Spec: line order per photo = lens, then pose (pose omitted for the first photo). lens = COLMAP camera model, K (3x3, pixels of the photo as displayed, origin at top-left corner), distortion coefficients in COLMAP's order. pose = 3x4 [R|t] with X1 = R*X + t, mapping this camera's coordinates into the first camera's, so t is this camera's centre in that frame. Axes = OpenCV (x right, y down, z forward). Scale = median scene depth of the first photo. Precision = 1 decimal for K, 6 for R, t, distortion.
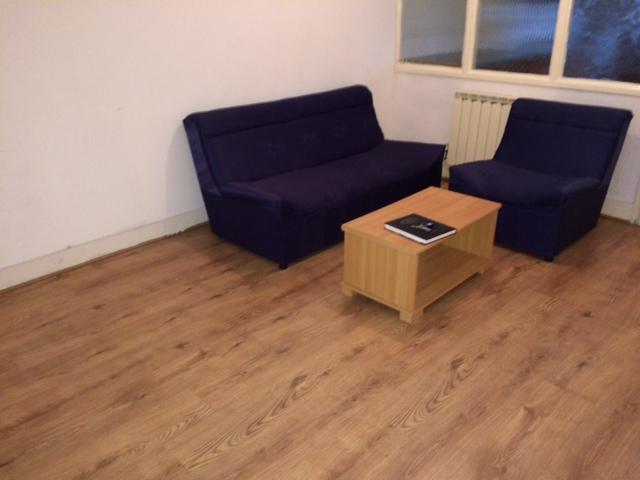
lens RADIAL K [[554.6, 0, 320.0], [0, 554.6, 240.0], [0, 0, 1]] dist [0.085068, -0.134498]
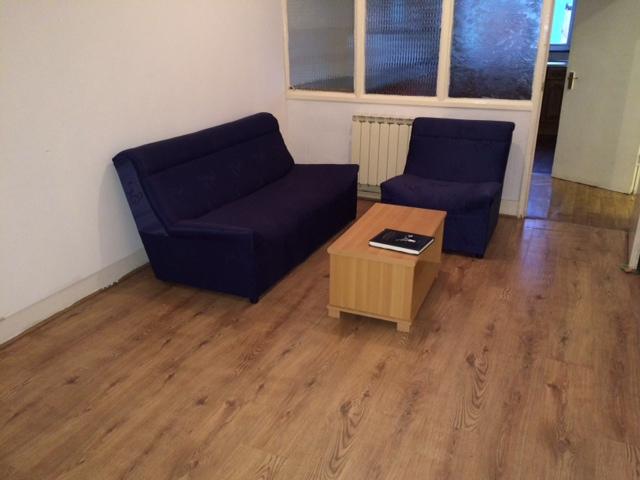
lens RADIAL K [[554.6, 0, 320.0], [0, 554.6, 240.0], [0, 0, 1]] dist [0.085068, -0.134498]
pose [[0.933553, -0.124982, 0.335943, -0.300070], [0.140914, 0.989746, -0.023368, -0.019360], [-0.329577, 0.069154, 0.941592, 0.054813]]
